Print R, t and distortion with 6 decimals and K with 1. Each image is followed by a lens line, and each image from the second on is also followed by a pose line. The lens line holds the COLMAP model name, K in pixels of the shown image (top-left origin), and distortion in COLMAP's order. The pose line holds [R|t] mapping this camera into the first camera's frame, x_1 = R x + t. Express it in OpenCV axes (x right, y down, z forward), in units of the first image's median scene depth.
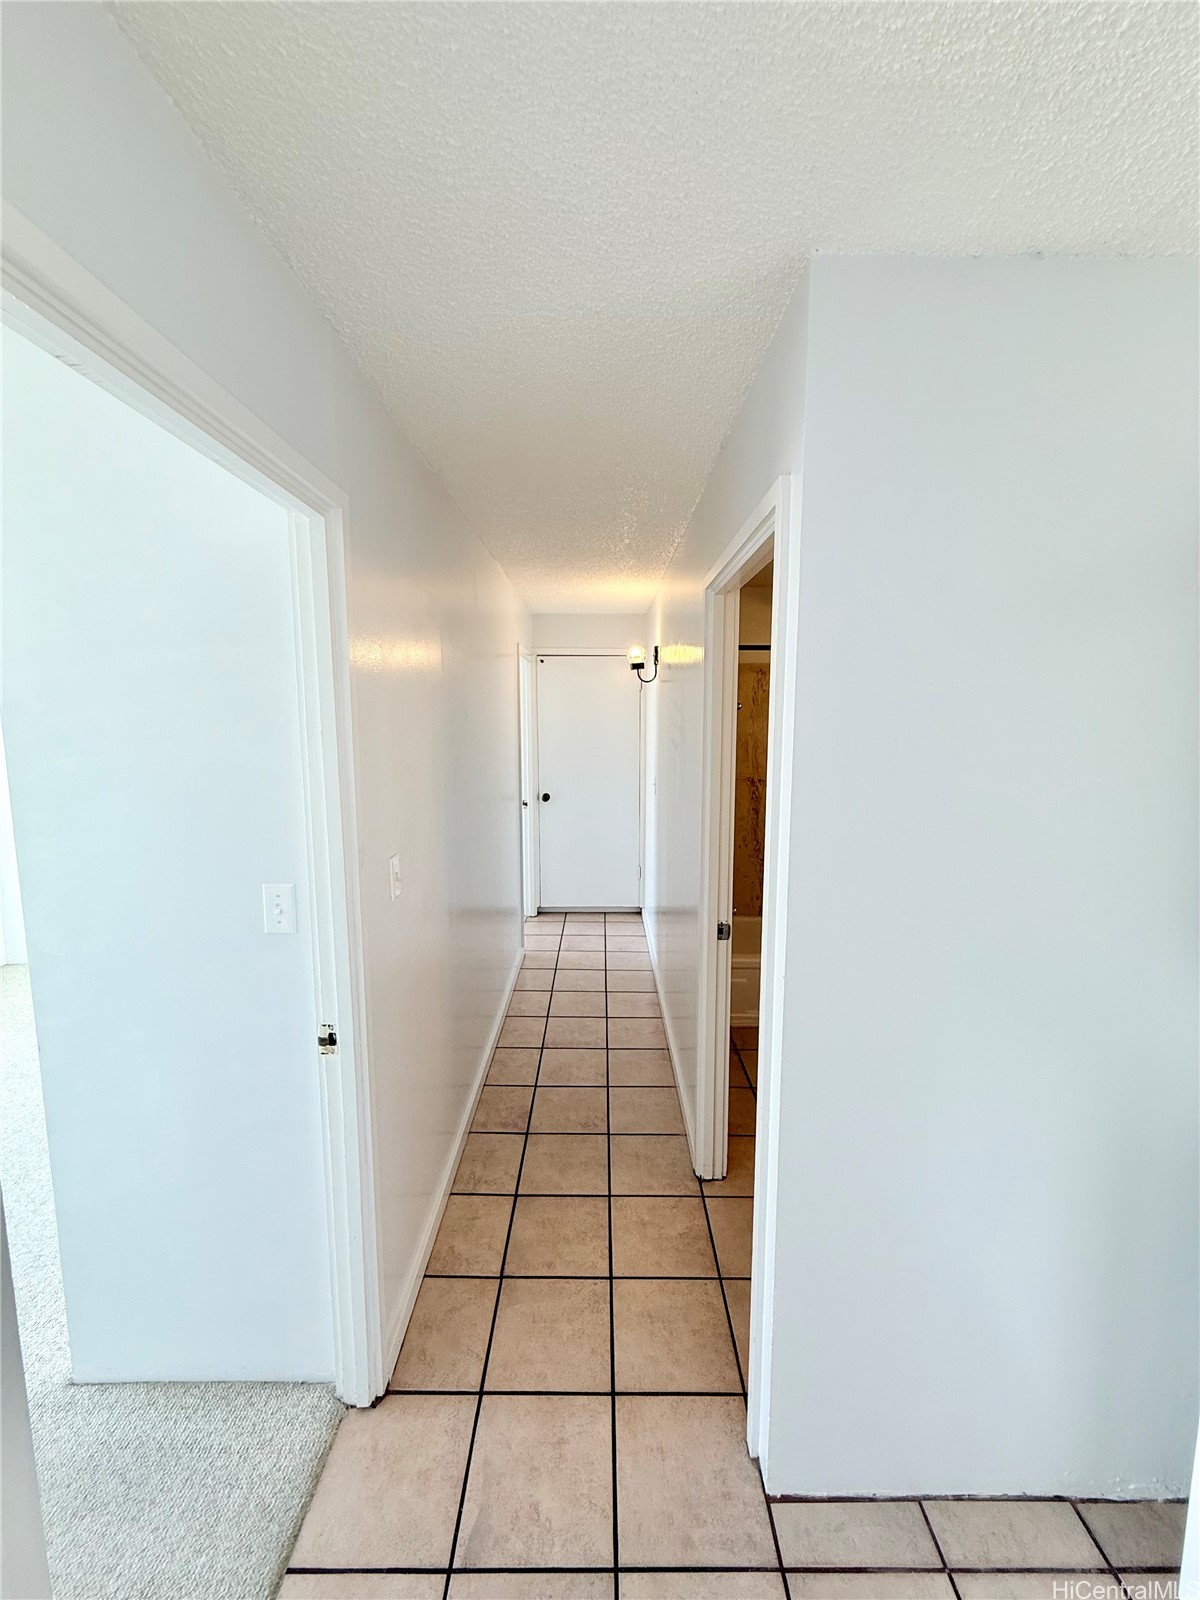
lens RADIAL K [[634.8, 0, 600.4], [0, 634.8, 793.2], [0, 0, 1]] dist [-0.001286, -0.000138]
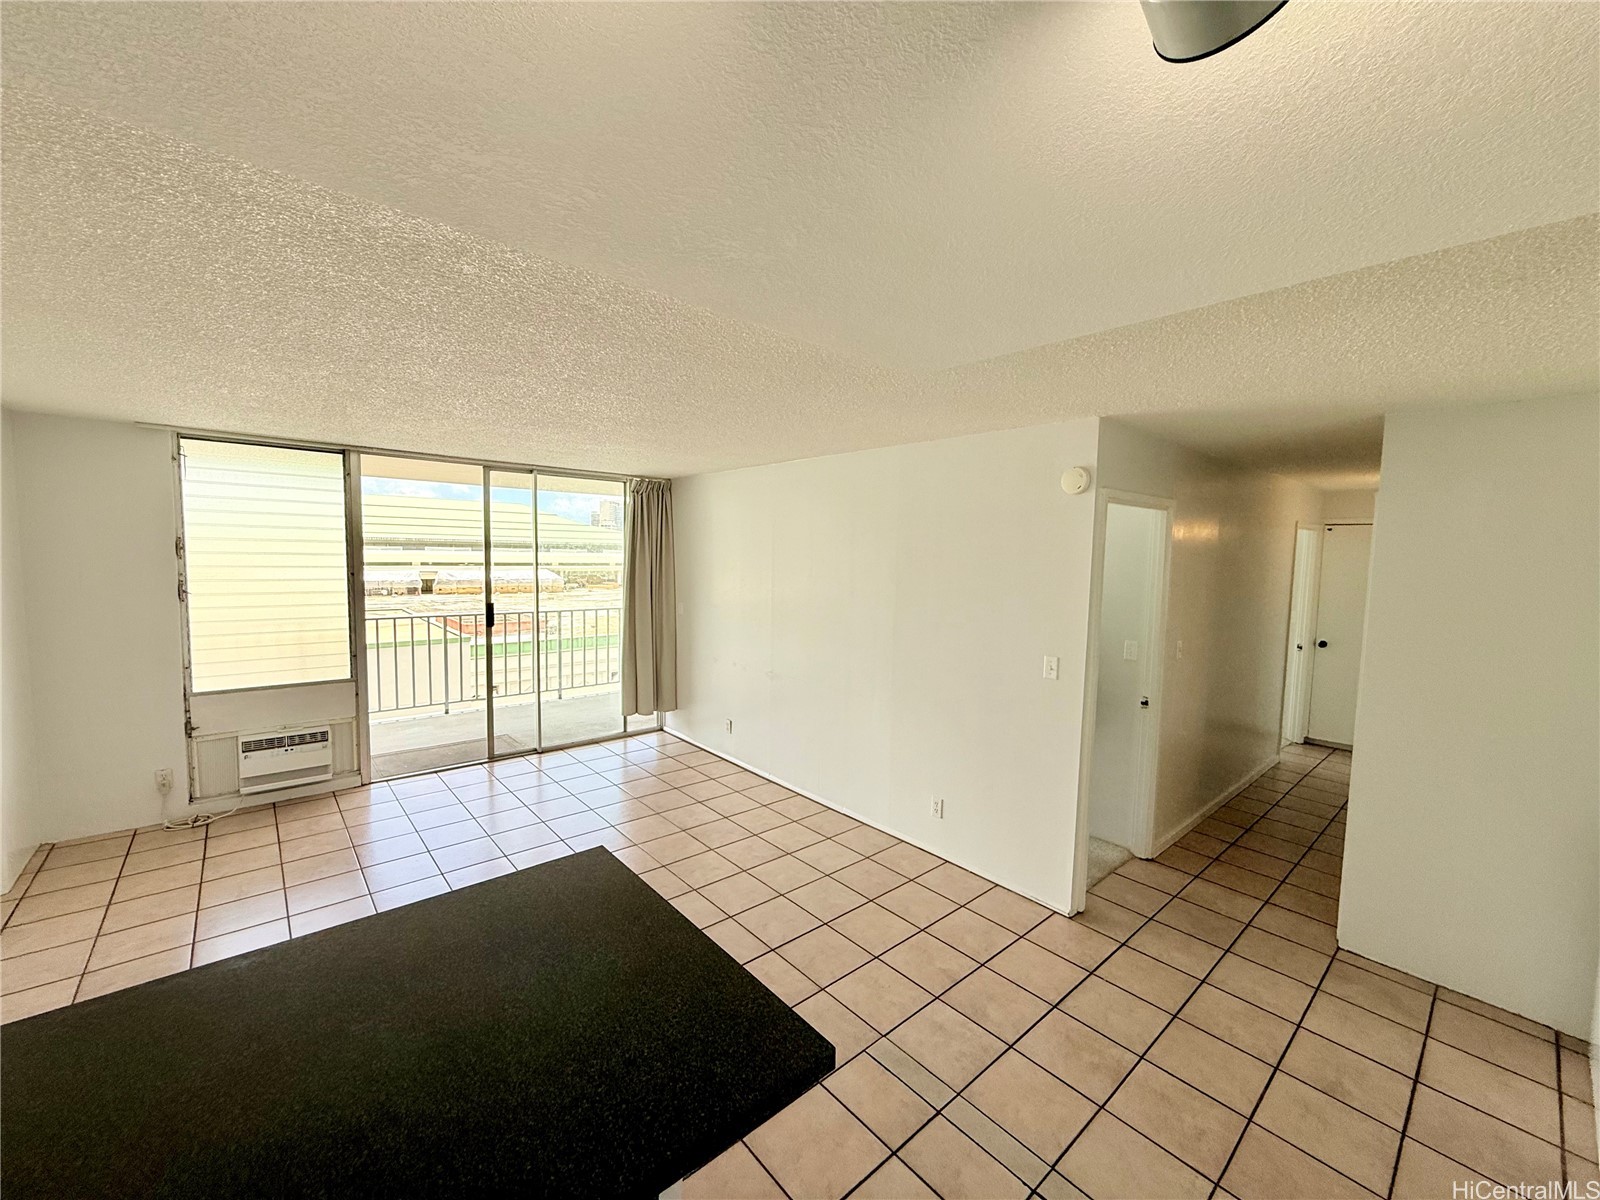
lens RADIAL K [[633.7, 0, 802.9], [0, 633.7, 603.4], [0, 0, 1]] dist [-0.000004, 0.000008]
pose [[0.655197, 0.073715, -0.751853, 0.172295], [-0.110898, 0.993831, 0.000798, 0.040306], [0.747274, 0.082856, 0.659330, -0.536917]]
